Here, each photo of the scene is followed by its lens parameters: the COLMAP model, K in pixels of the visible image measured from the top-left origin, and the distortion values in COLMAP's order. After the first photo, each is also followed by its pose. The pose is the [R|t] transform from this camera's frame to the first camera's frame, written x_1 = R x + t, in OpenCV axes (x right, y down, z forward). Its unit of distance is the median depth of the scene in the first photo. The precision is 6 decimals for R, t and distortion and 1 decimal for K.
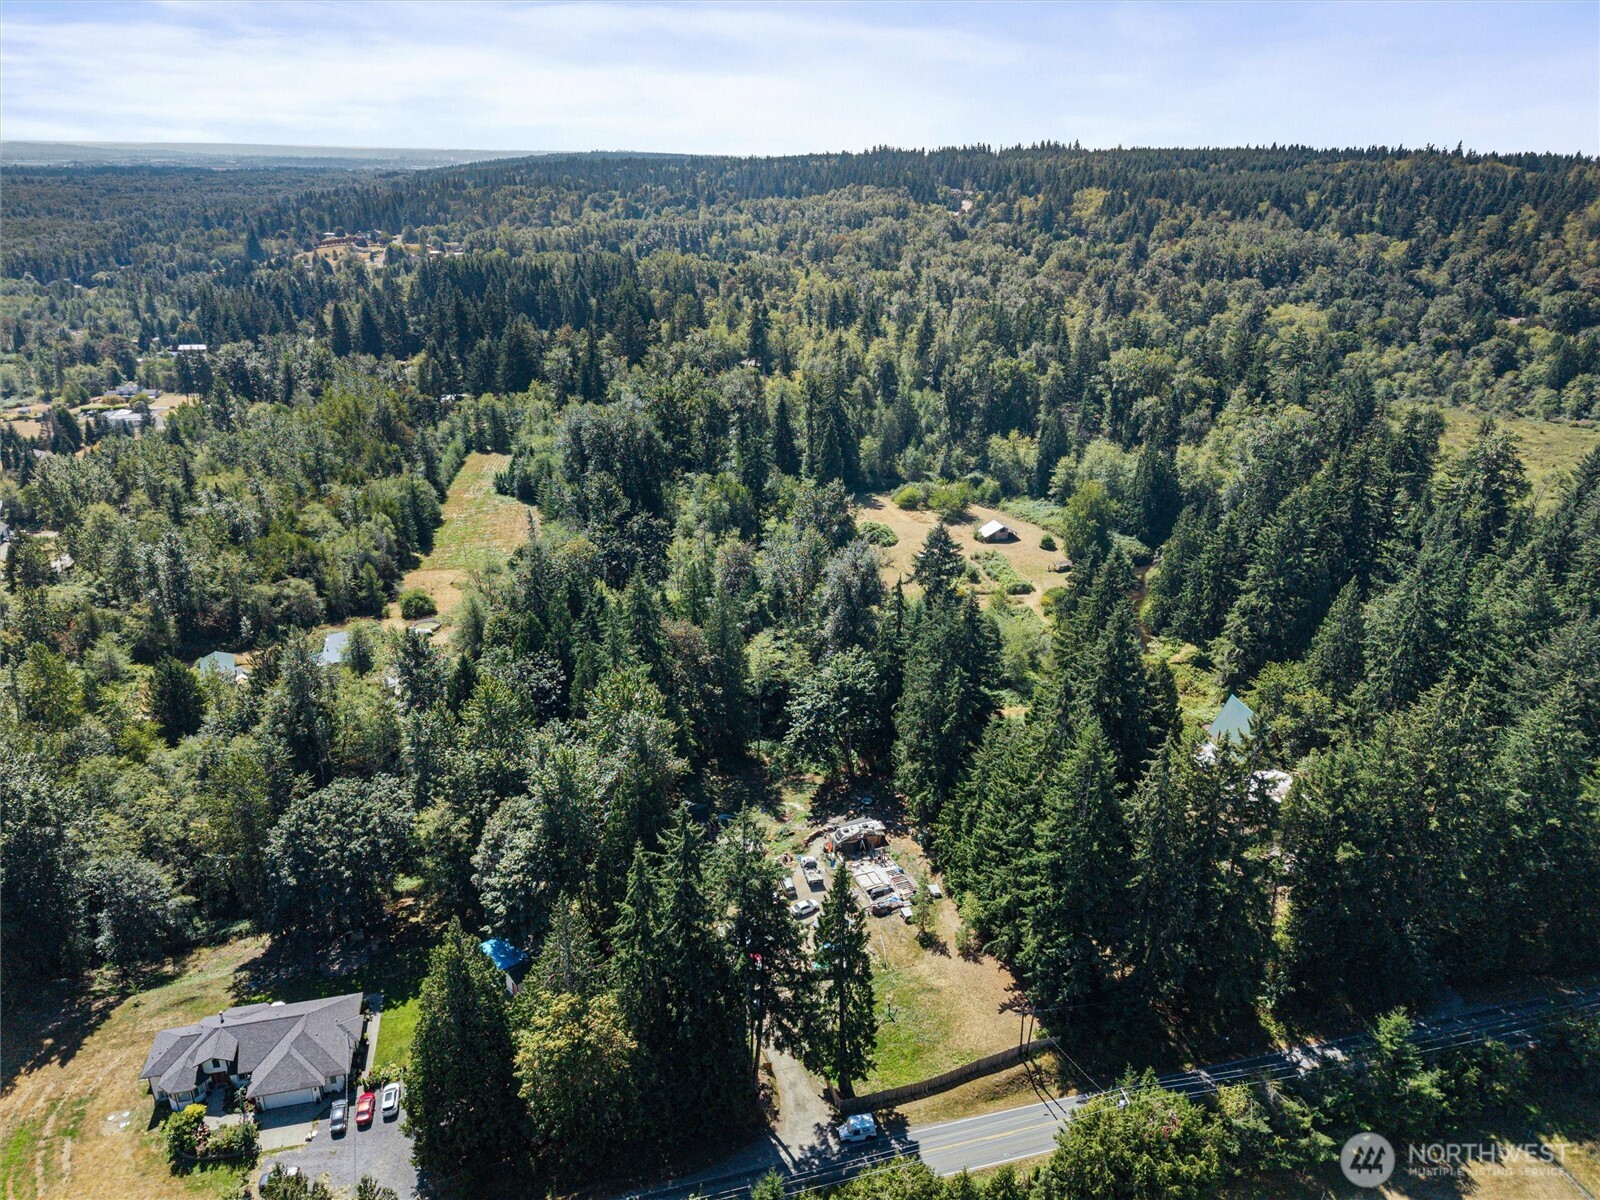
lens RADIAL K [[1066.9, 0, 796.7], [0, 1066.9, 604.4], [0, 0, 1]] dist [0.030049, -0.029874]
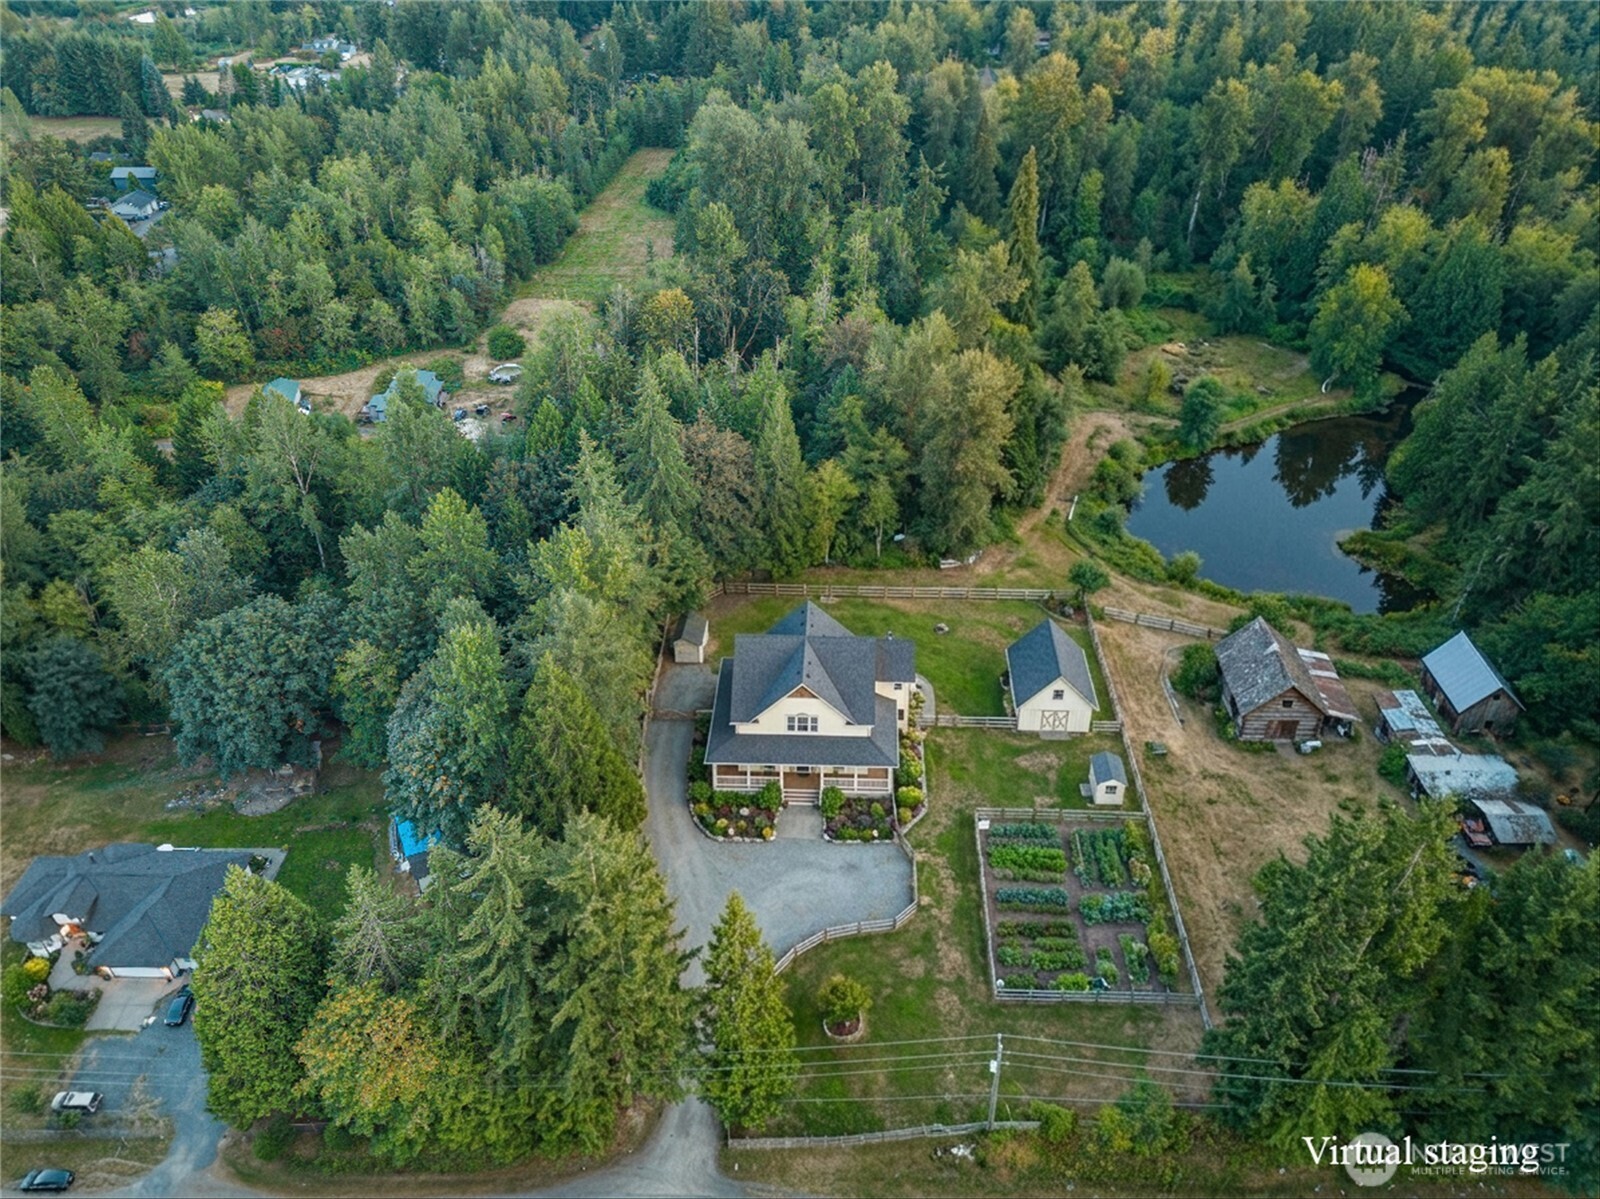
lens RADIAL K [[1066.9, 0, 796.8], [0, 1066.9, 599.9], [0, 0, 1]] dist [0.030049, -0.029874]
pose [[0.967654, 0.162125, -0.193289, 0.057006], [-0.106377, 0.956938, 0.270100, -0.042505], [0.228755, -0.240802, 0.943231, 0.119042]]
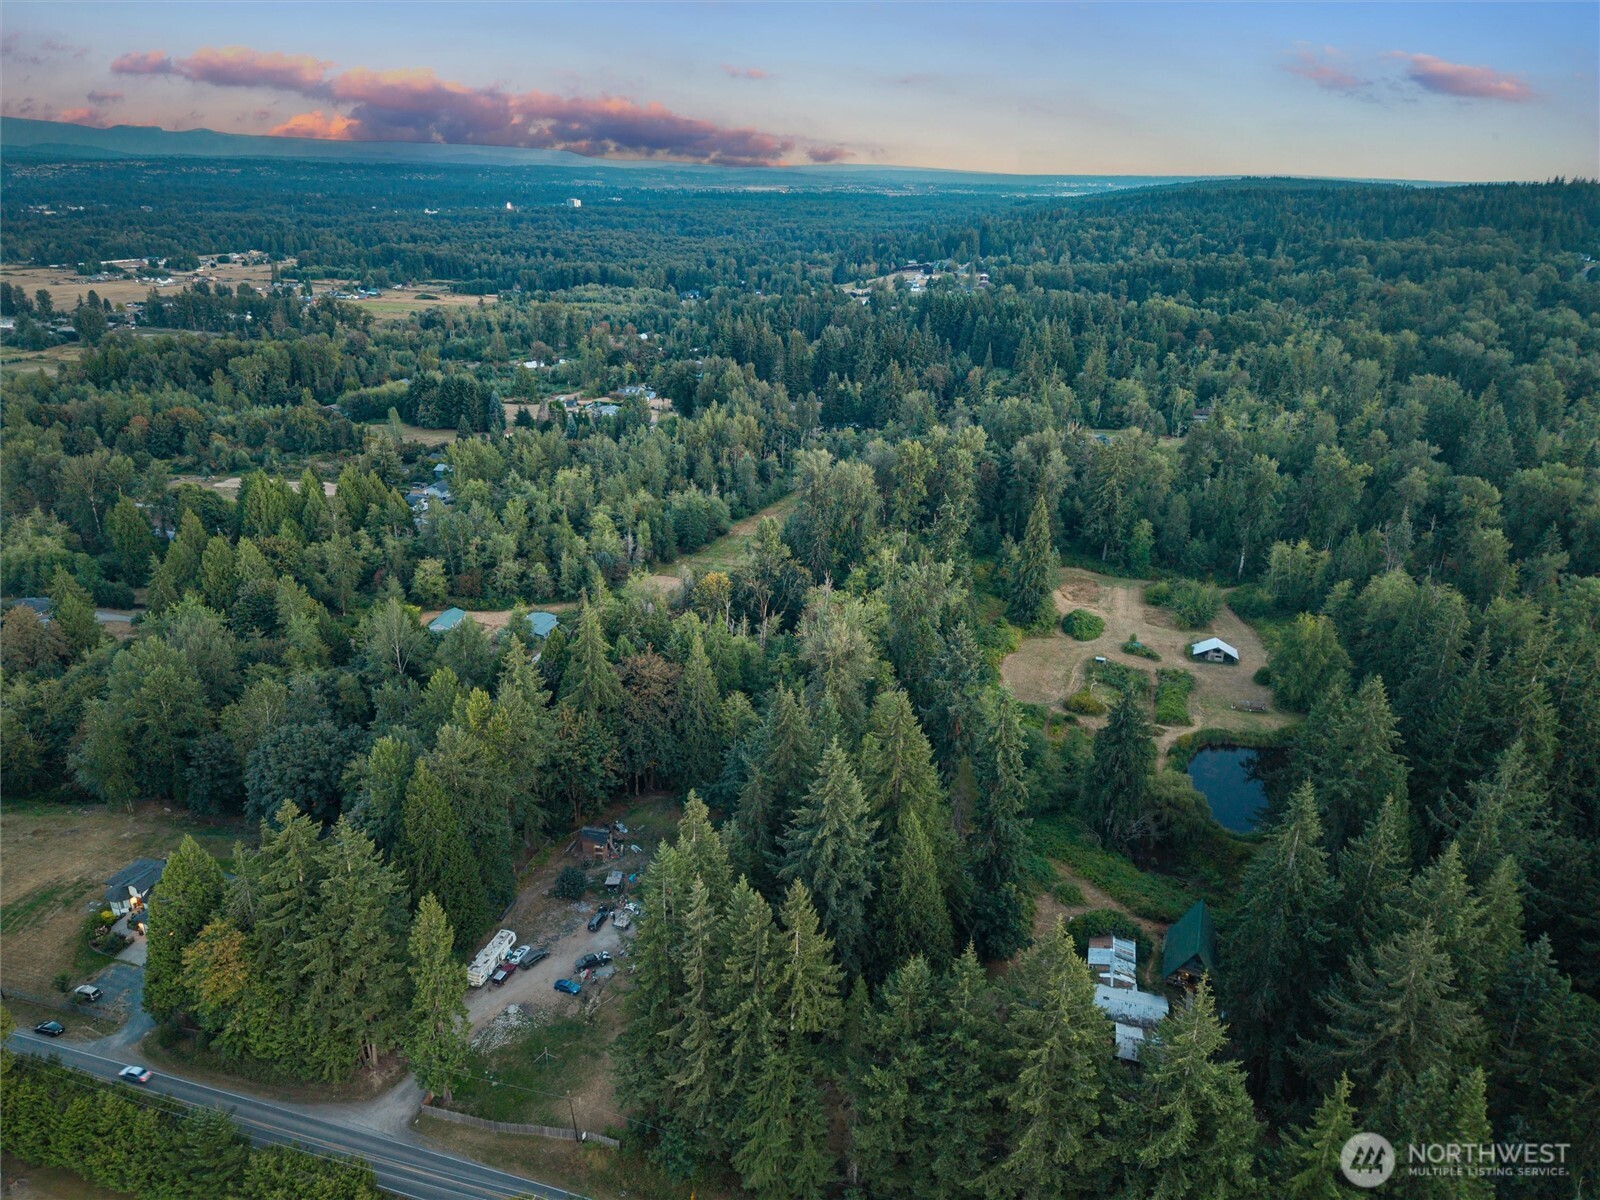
lens RADIAL K [[1066.9, 0, 801.3], [0, 1066.9, 598.7], [0, 0, 1]] dist [0.030049, -0.029874]
pose [[0.848912, 0.194133, -0.491590, 0.268713], [-0.206262, 0.978035, 0.030047, -0.055616], [0.486626, 0.075889, 0.870308, 0.055993]]
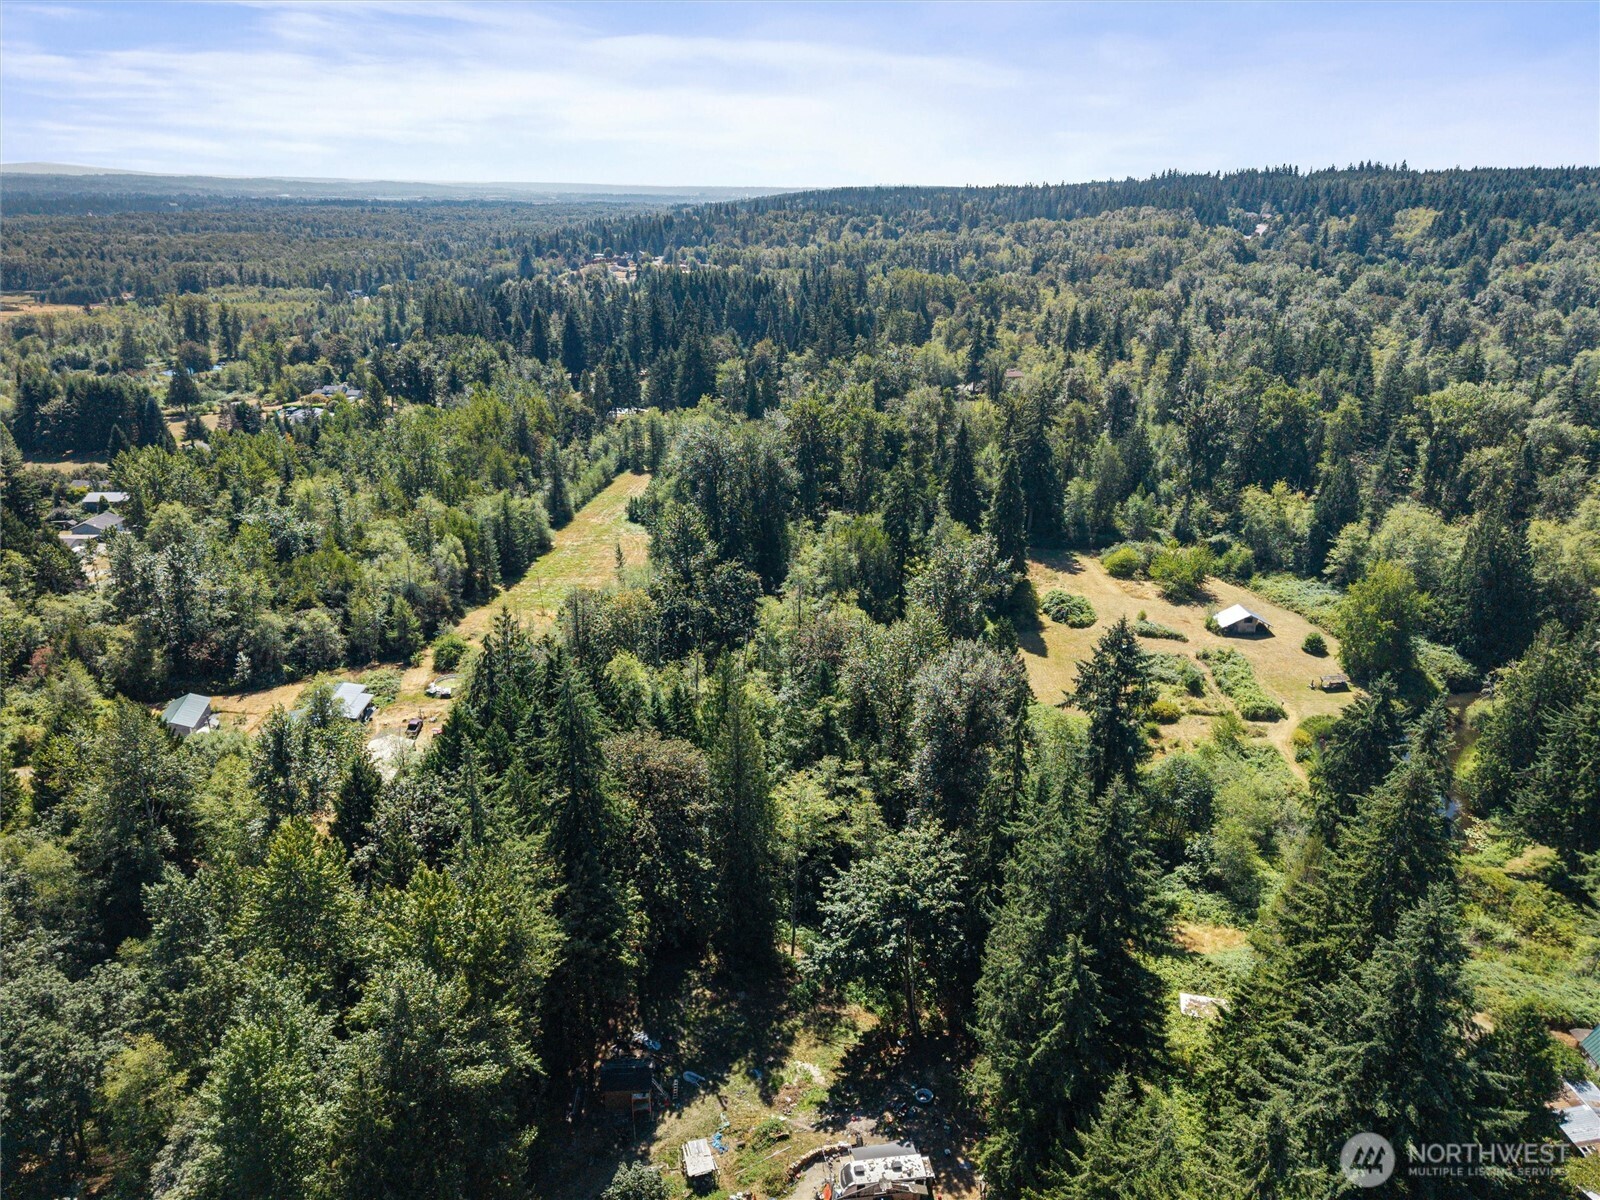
lens RADIAL K [[1066.9, 0, 795.9], [0, 1066.9, 602.3], [0, 0, 1]] dist [0.030049, -0.029874]
pose [[0.969241, 0.086162, -0.230538, 0.052818], [-0.093378, 0.995419, -0.020554, -0.031563], [0.227711, 0.041449, 0.972846, 0.192028]]
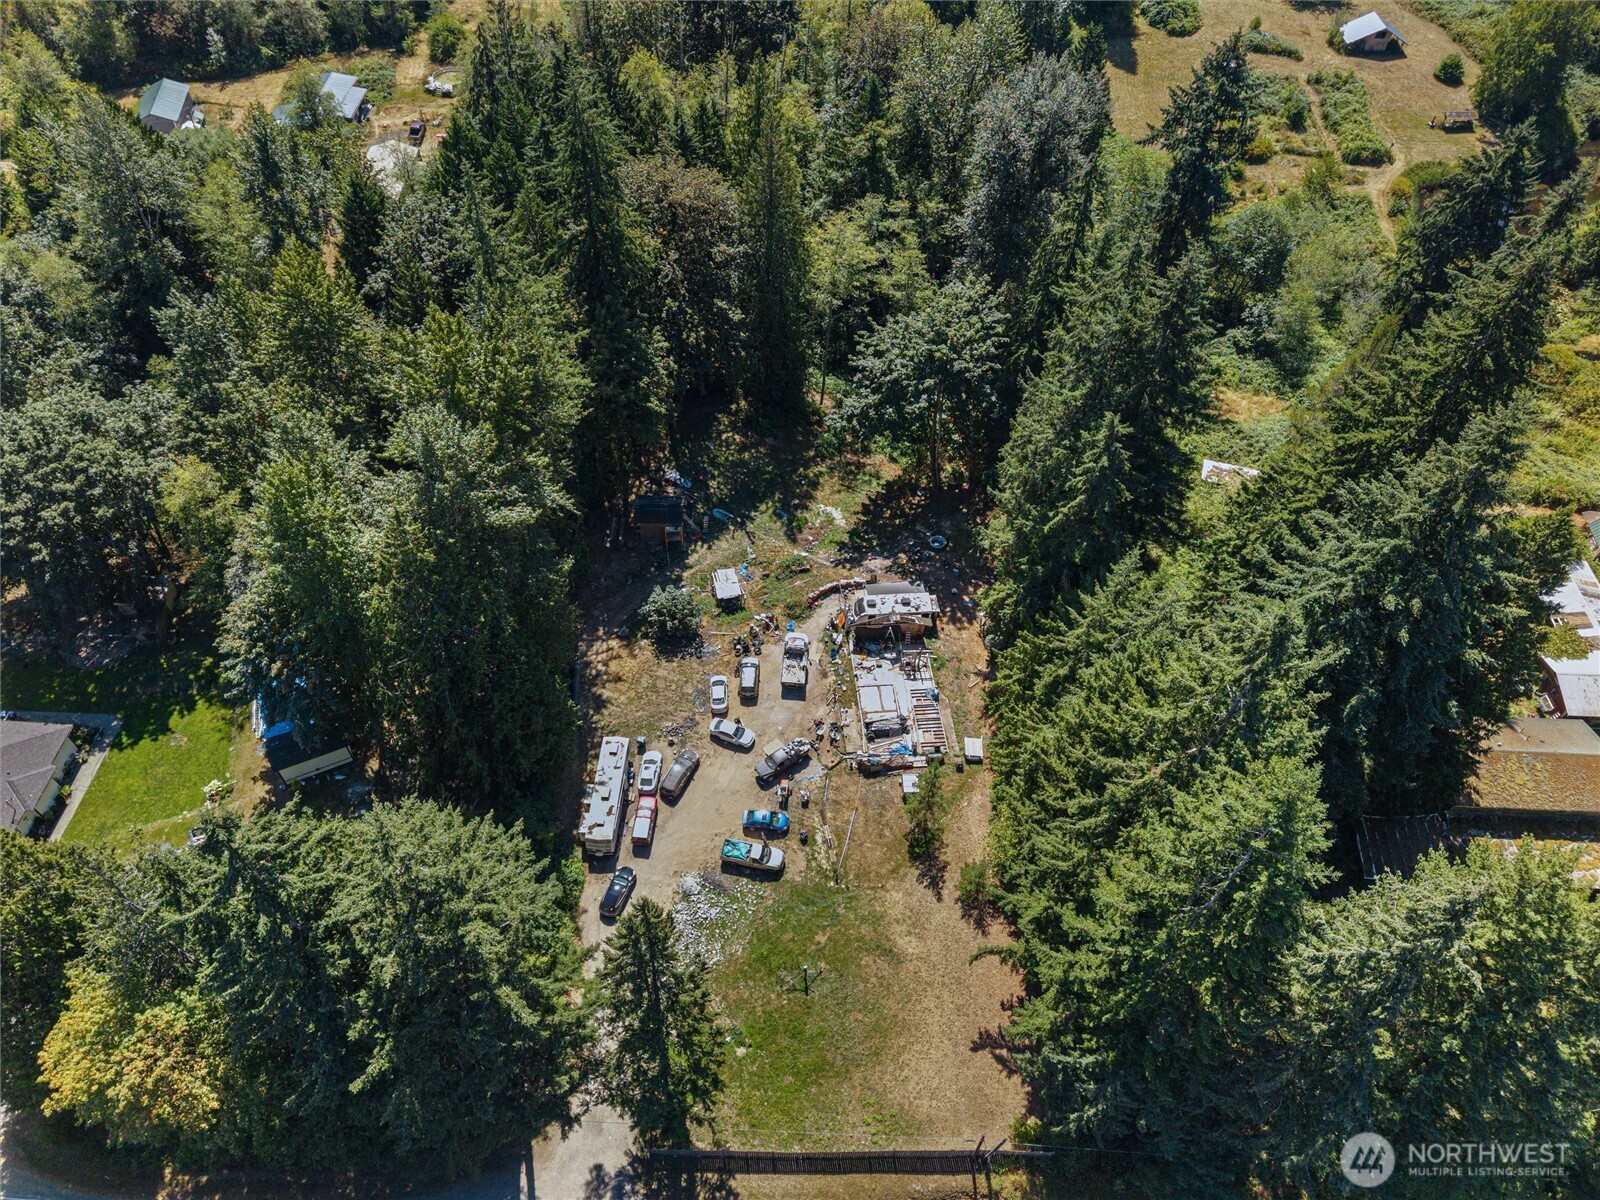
lens RADIAL K [[1066.9, 0, 796.1], [0, 1066.9, 603.1], [0, 0, 1]] dist [0.030049, -0.029874]
pose [[0.955050, 0.240364, -0.173510, 0.049434], [-0.129715, 0.865132, 0.484479, -0.035343], [0.266560, -0.440195, 0.857423, 0.206329]]
